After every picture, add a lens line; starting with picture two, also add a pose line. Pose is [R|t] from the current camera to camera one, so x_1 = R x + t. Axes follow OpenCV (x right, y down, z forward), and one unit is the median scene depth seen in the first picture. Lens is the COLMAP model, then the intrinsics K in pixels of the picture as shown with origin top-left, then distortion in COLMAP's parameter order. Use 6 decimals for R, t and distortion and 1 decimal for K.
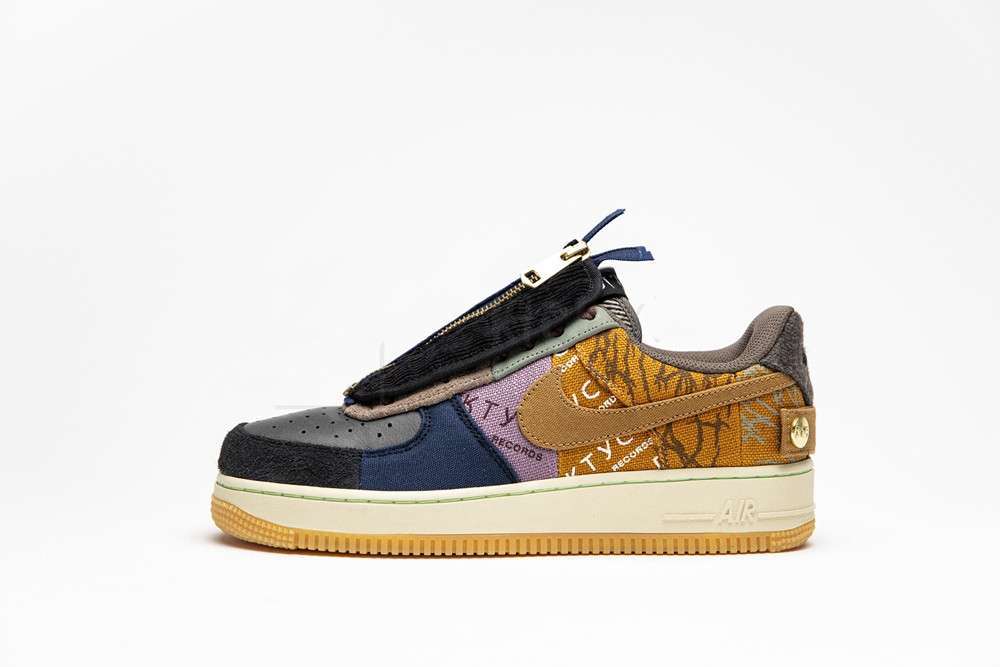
lens RADIAL K [[1797.2, 0, 500.0], [0, 1797.2, 333.5], [0, 0, 1]] dist [0.053331, 0.052412]
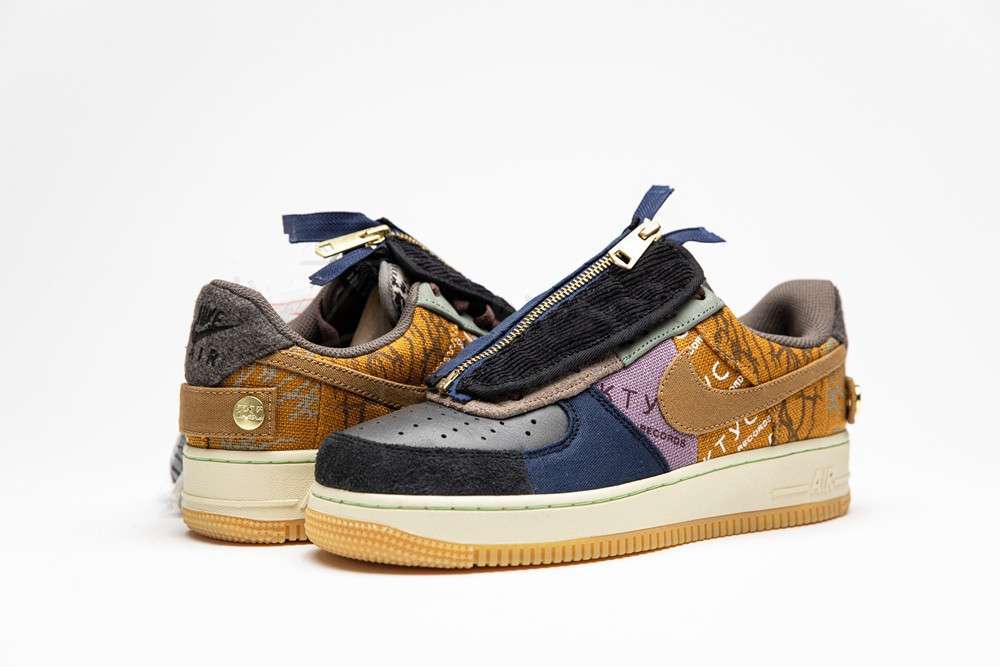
lens RADIAL K [[1797.2, 0, 500.0], [0, 1797.2, 333.5], [0, 0, 1]] dist [0.053331, 0.052412]
pose [[0.826317, -0.045271, 0.561382, -0.599350], [0.035103, 0.998966, 0.028888, -0.021771], [-0.562110, -0.004165, 0.827052, 0.253742]]
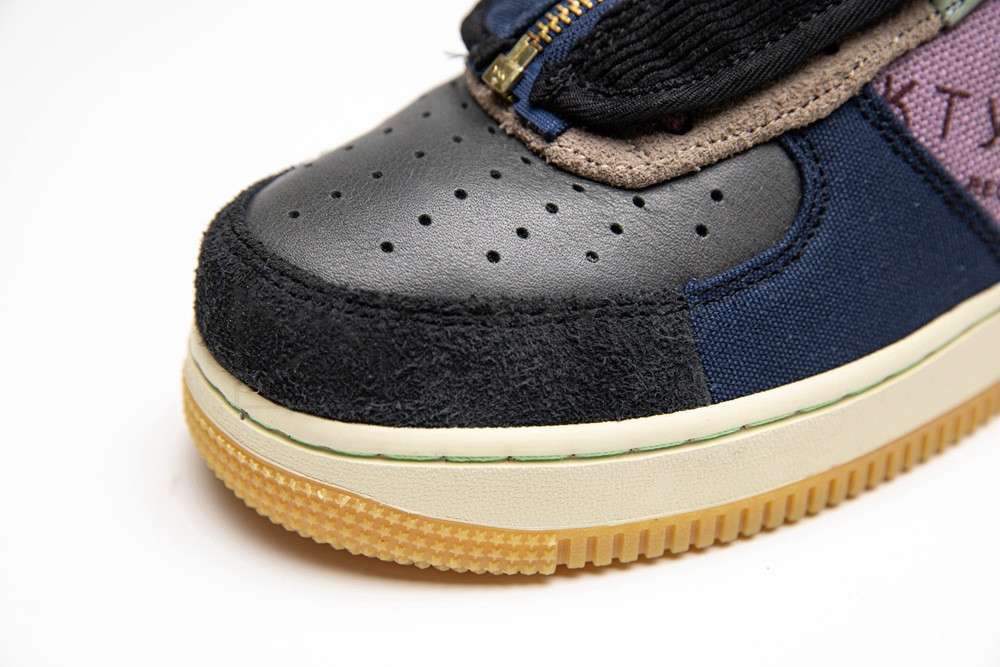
lens RADIAL K [[1666.8, 0, 500.1], [0, 1666.8, 349.2], [0, 0, 1]] dist [-0.011735, -0.014600]
pose [[0.862110, -0.280011, 0.422327, -0.260545], [0.027218, 0.857837, 0.513201, -0.103008], [-0.505990, -0.430941, 0.747171, 0.761531]]
